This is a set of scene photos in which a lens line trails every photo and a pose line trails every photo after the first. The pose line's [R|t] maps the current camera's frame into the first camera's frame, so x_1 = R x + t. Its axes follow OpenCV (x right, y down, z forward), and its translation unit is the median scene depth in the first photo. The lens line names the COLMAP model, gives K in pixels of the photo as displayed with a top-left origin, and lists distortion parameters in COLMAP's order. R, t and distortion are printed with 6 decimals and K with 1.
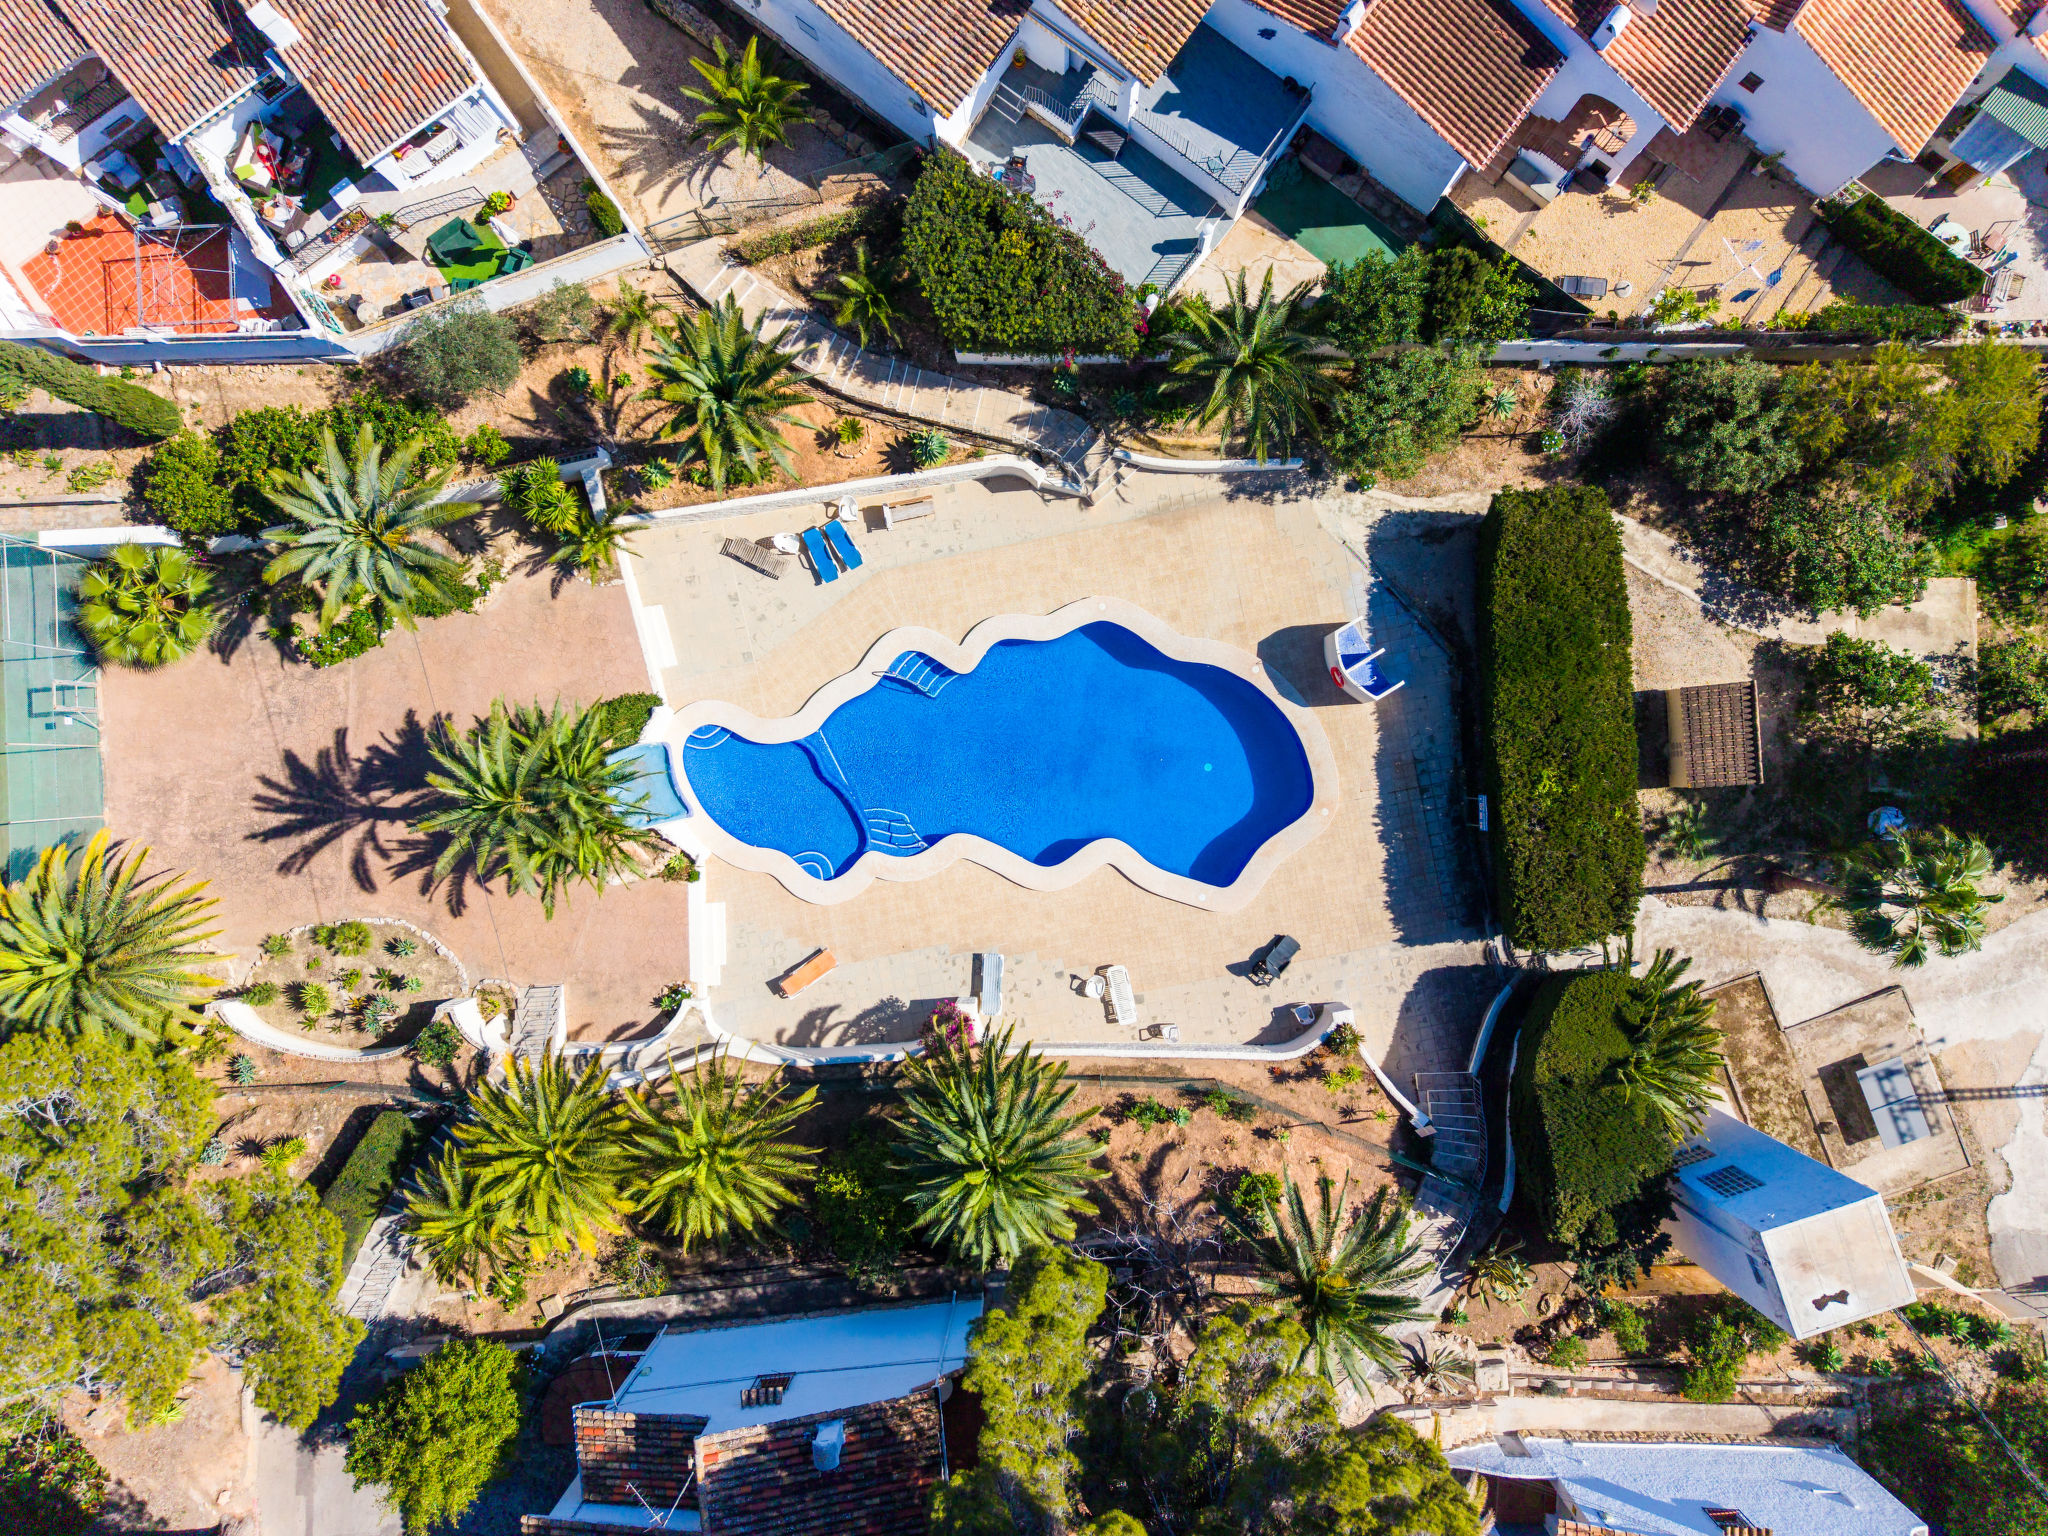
lens RADIAL K [[1445.8, 0, 1024.0], [0, 1445.8, 768.0], [0, 0, 1]] dist [0.033793, -0.062766]
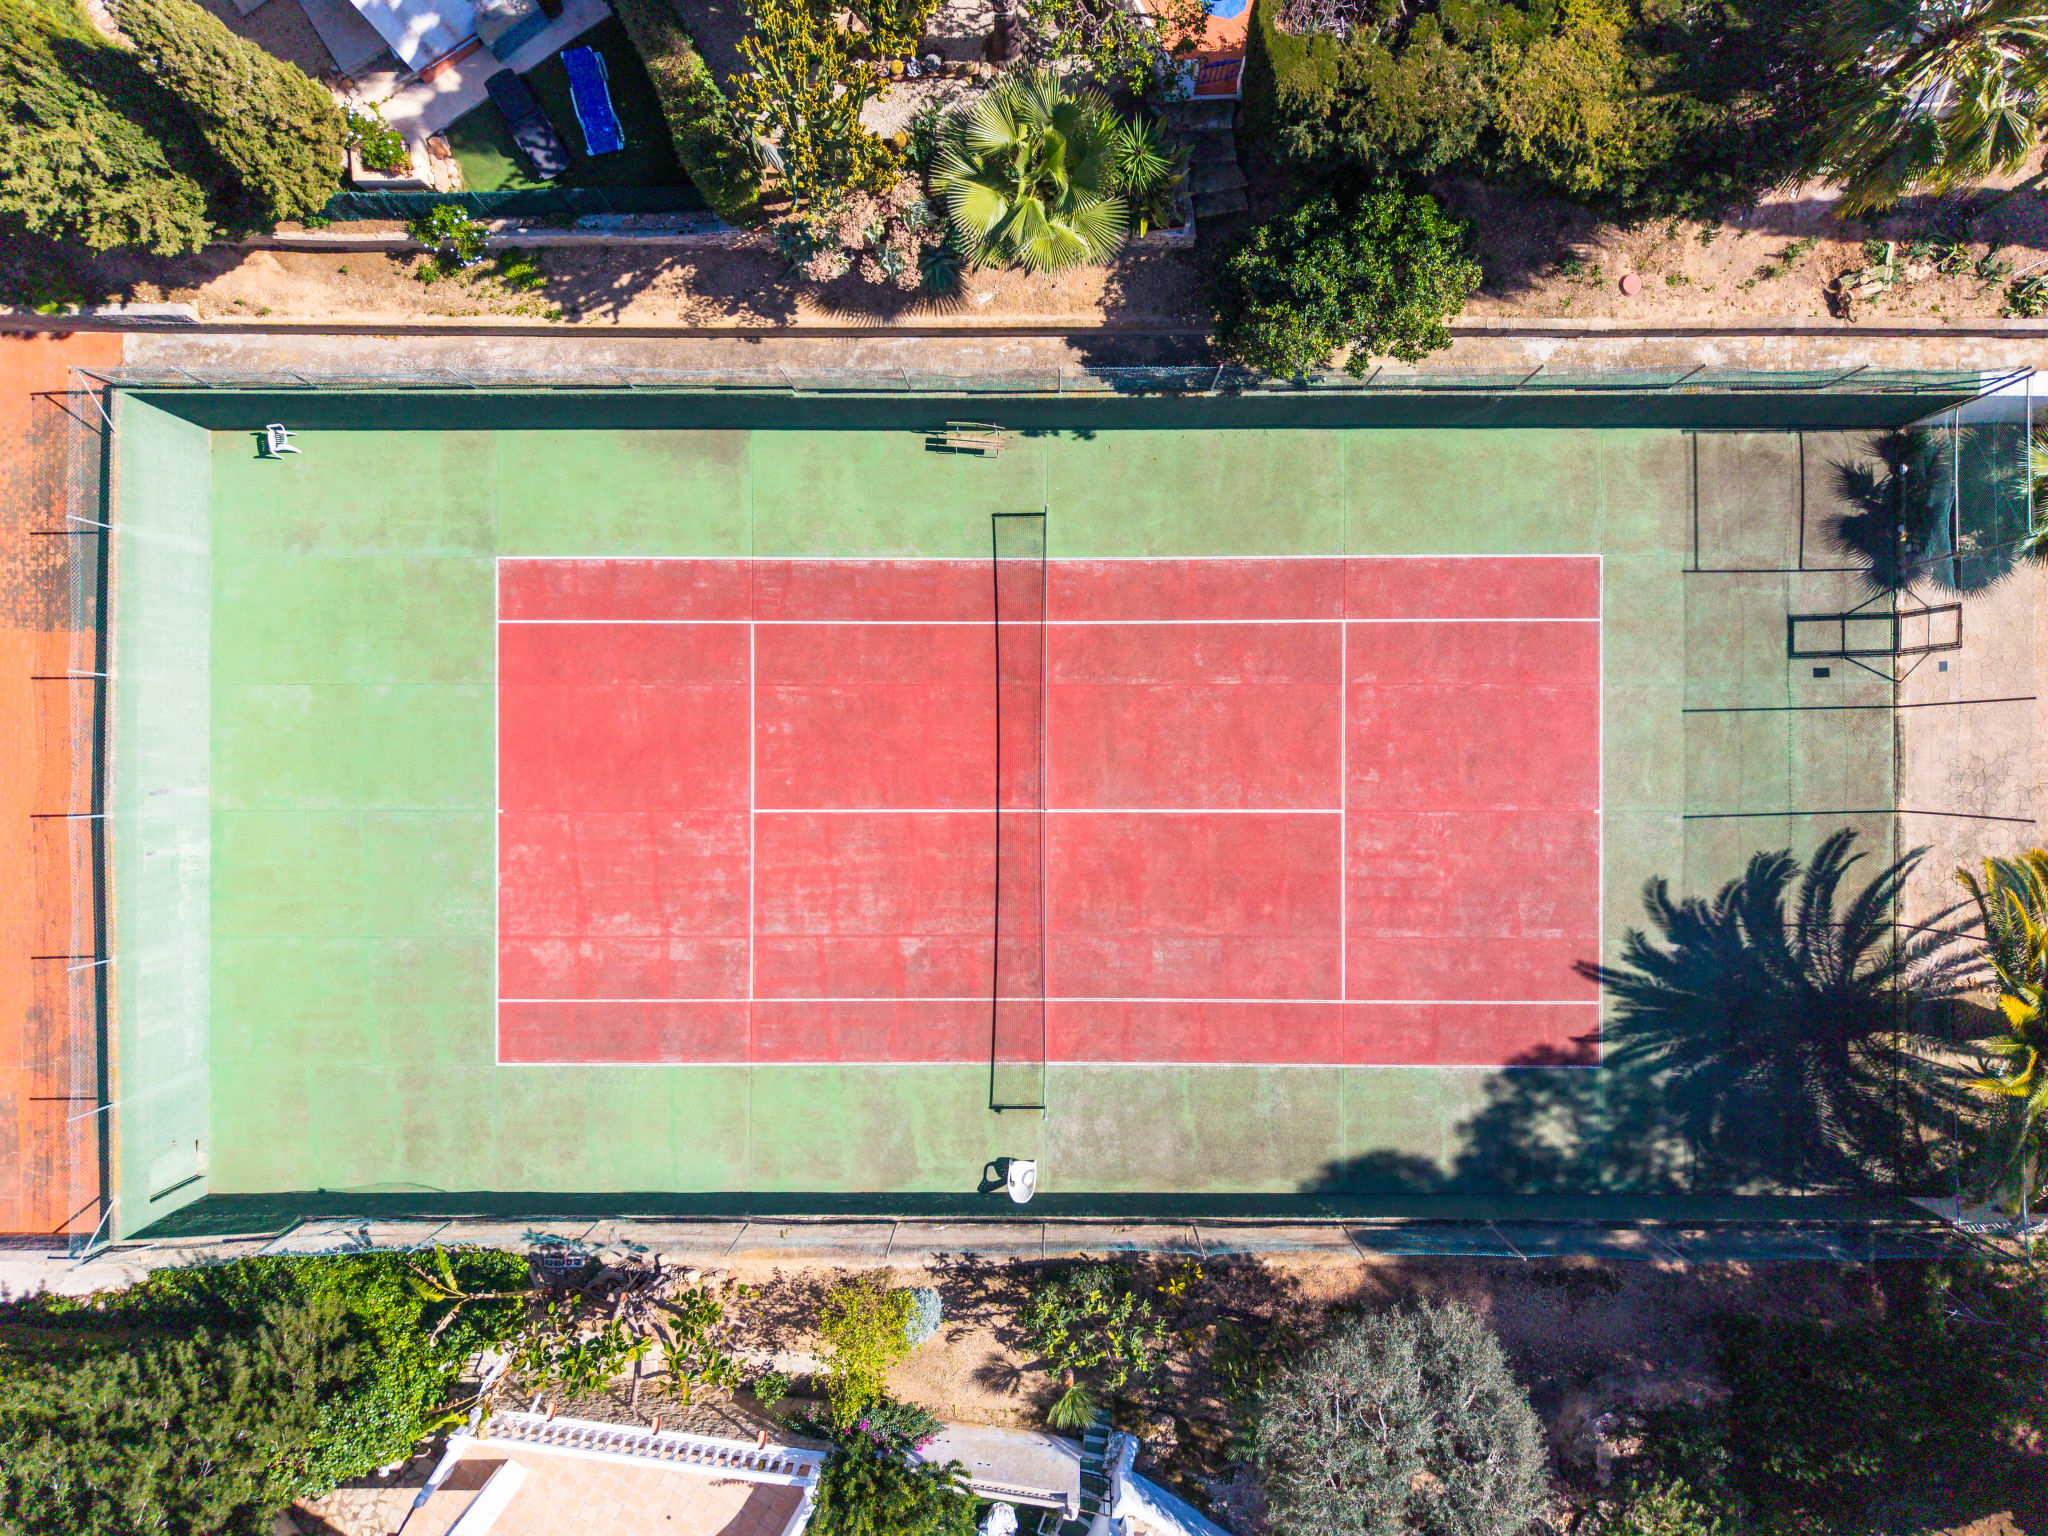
lens RADIAL K [[1445.8, 0, 1024.0], [0, 1445.8, 768.0], [0, 0, 1]] dist [0.033793, -0.062766]
pose [[0.999228, 0.038972, -0.004968, -1.040410], [-0.039182, 0.997796, -0.053554, 0.066125], [0.002870, 0.053708, 0.998553, 0.332537]]
